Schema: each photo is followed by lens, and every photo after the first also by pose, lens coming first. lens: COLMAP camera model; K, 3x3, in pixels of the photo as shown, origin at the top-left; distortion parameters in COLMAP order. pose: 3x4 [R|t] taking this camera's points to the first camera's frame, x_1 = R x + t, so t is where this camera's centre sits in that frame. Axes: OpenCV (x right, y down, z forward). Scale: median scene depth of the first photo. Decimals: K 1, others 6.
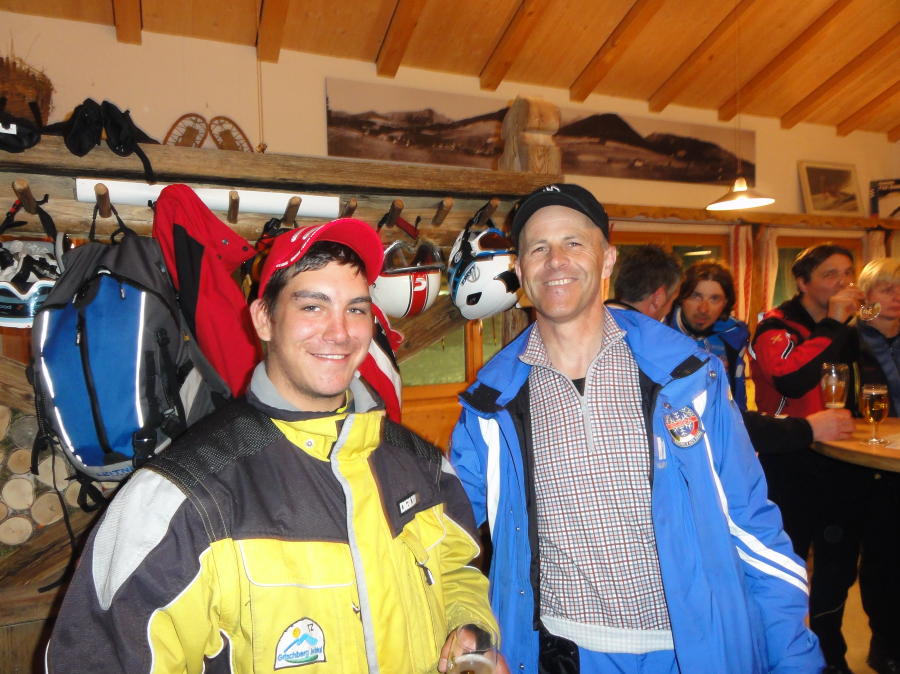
lens RADIAL K [[636.8, 0, 443.7], [0, 636.8, 342.4], [0, 0, 1]] dist [0.004599, 0.007155]
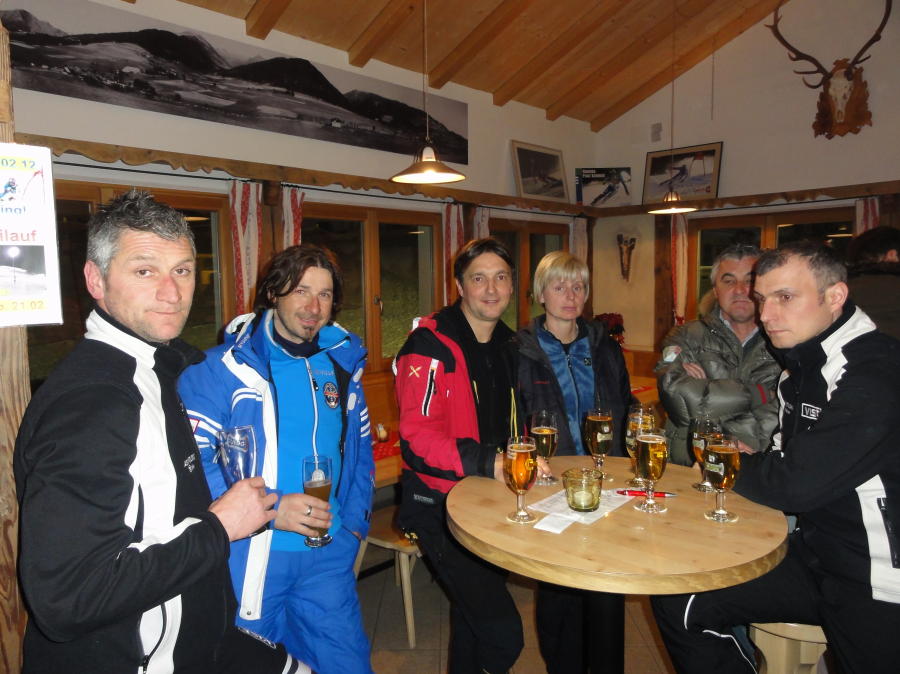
lens RADIAL K [[636.8, 0, 434.6], [0, 636.8, 331.5], [0, 0, 1]] dist [0.004599, 0.007155]
pose [[0.941142, -0.009011, 0.337890, 0.138322], [-0.000880, 0.999576, 0.029107, -0.028124], [-0.338009, -0.027691, 0.940735, 0.145359]]
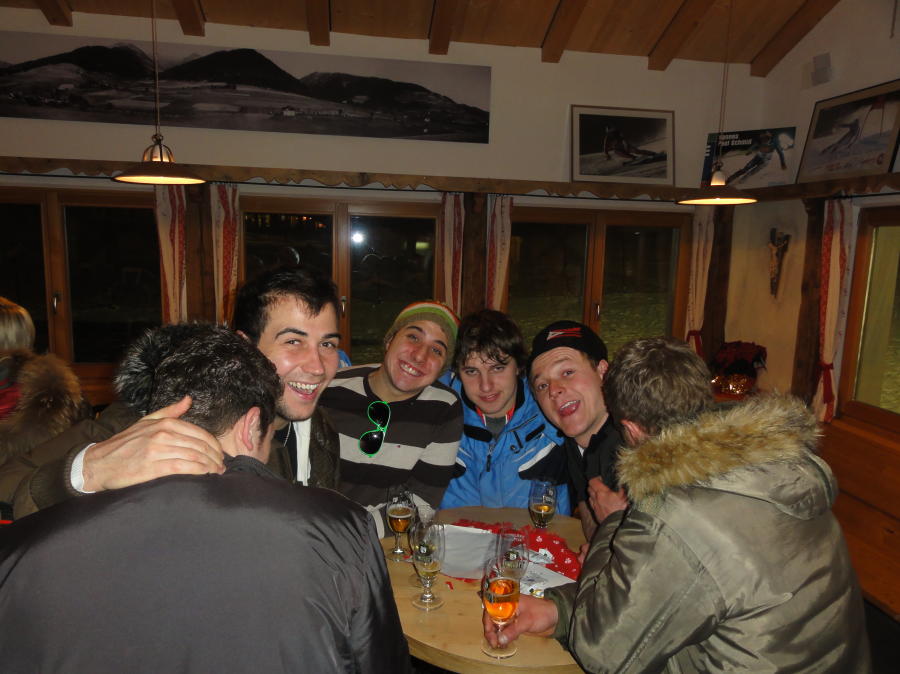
lens RADIAL K [[636.8, 0, 447.3], [0, 636.8, 339.3], [0, 0, 1]] dist [0.004599, 0.007155]
pose [[0.955428, 0.102691, -0.276787, 0.747555], [-0.072880, 0.990578, 0.115945, -0.104442], [0.286086, -0.090604, 0.953911, 0.260707]]
